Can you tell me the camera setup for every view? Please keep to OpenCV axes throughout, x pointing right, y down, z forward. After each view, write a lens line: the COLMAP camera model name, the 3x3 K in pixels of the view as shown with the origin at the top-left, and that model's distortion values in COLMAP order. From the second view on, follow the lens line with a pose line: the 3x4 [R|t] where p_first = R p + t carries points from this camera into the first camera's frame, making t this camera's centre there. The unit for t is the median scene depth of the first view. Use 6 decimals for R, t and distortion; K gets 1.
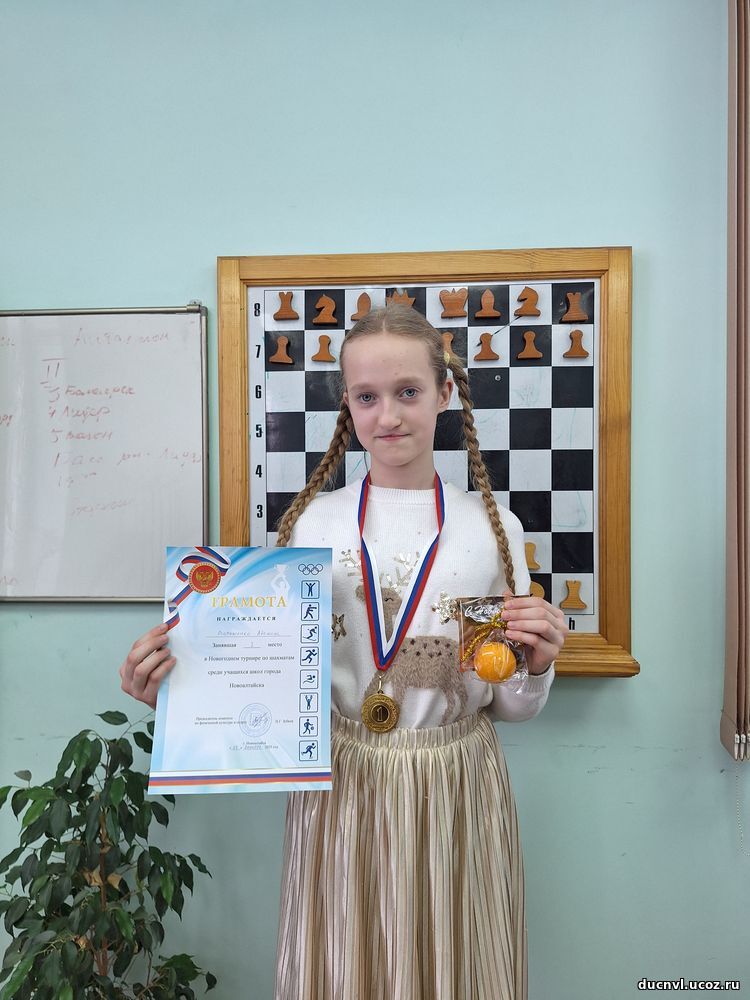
lens RADIAL K [[666.9, 0, 374.4], [0, 666.9, 499.9], [0, 0, 1]] dist [0.087810, -0.124511]
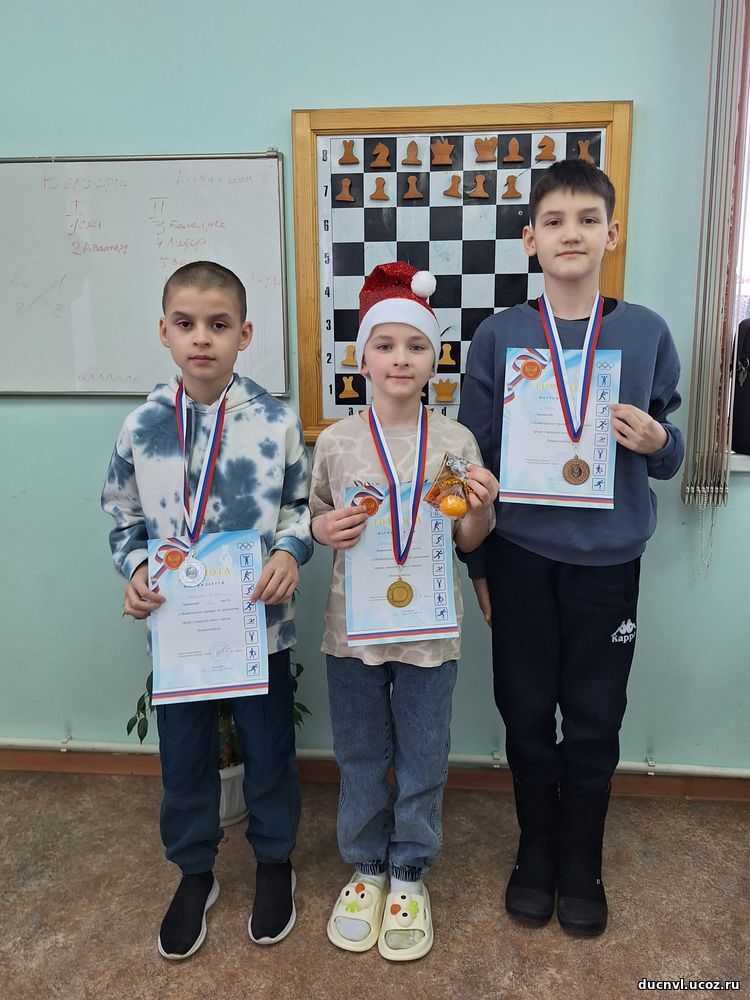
lens RADIAL K [[756.4, 0, 390.0], [0, 756.4, 460.9], [0, 0, 1]] dist [0.108936, -0.177442]
pose [[0.999795, 0.003425, -0.019959, -0.026821], [-0.000509, 0.989535, 0.144294, 0.066597], [0.020244, -0.144254, 0.989334, -0.466429]]
